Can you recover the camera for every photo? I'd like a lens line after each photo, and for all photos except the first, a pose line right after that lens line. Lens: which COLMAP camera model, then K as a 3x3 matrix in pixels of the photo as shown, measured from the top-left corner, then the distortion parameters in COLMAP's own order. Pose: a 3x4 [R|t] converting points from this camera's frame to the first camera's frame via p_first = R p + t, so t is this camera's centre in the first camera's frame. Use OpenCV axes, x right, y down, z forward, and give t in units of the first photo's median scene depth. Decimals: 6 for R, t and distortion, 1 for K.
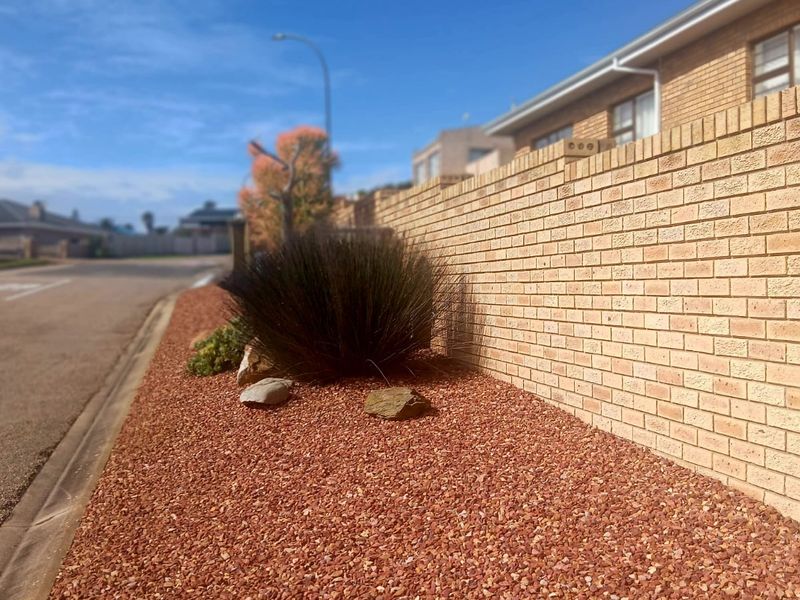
lens RADIAL K [[815.8, 0, 400.0], [0, 815.8, 300.0], [0, 0, 1]] dist [0.091894, -0.187489]
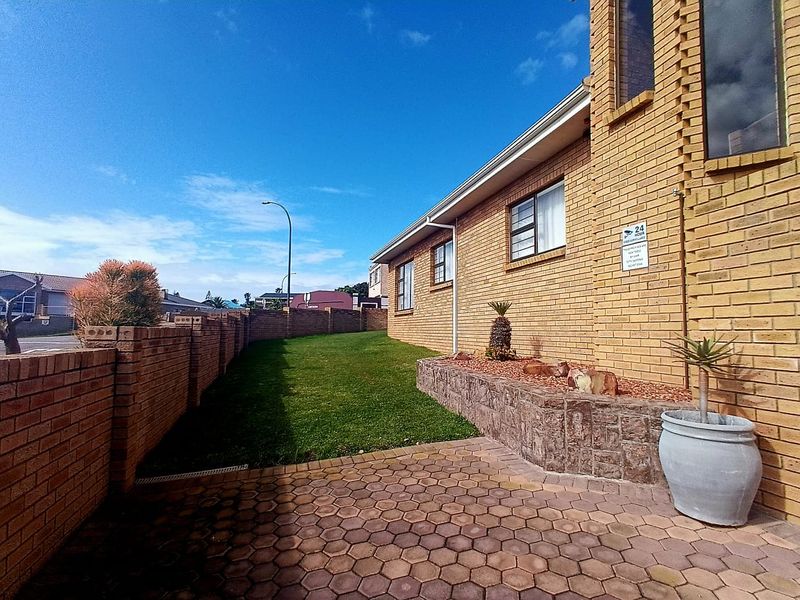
lens RADIAL K [[402.4, 0, 400.0], [0, 402.4, 300.0], [0, 0, 1]] dist [0.002906, 0.000669]
pose [[0.998791, 0.020375, 0.044747, 0.194982], [-0.016132, 0.995515, -0.093217, -0.083903], [-0.046445, 0.092383, 0.994640, 0.323984]]
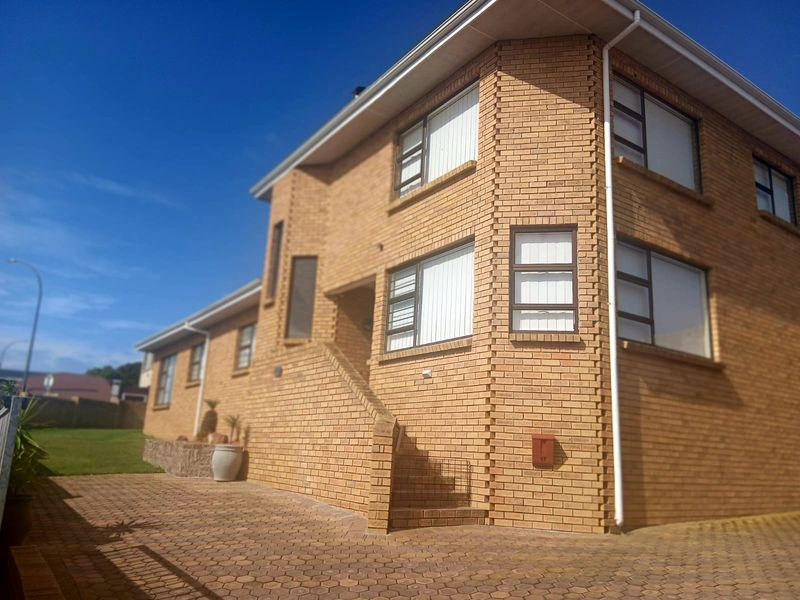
lens RADIAL K [[606.6, 0, 400.0], [0, 606.6, 300.0], [0, 0, 1]] dist [0.095895, -0.196891]
pose [[0.933859, 0.134822, 0.331256, 0.265654], [-0.047126, 0.964535, -0.259712, -0.035450], [-0.354523, 0.226924, 0.907094, -0.311293]]
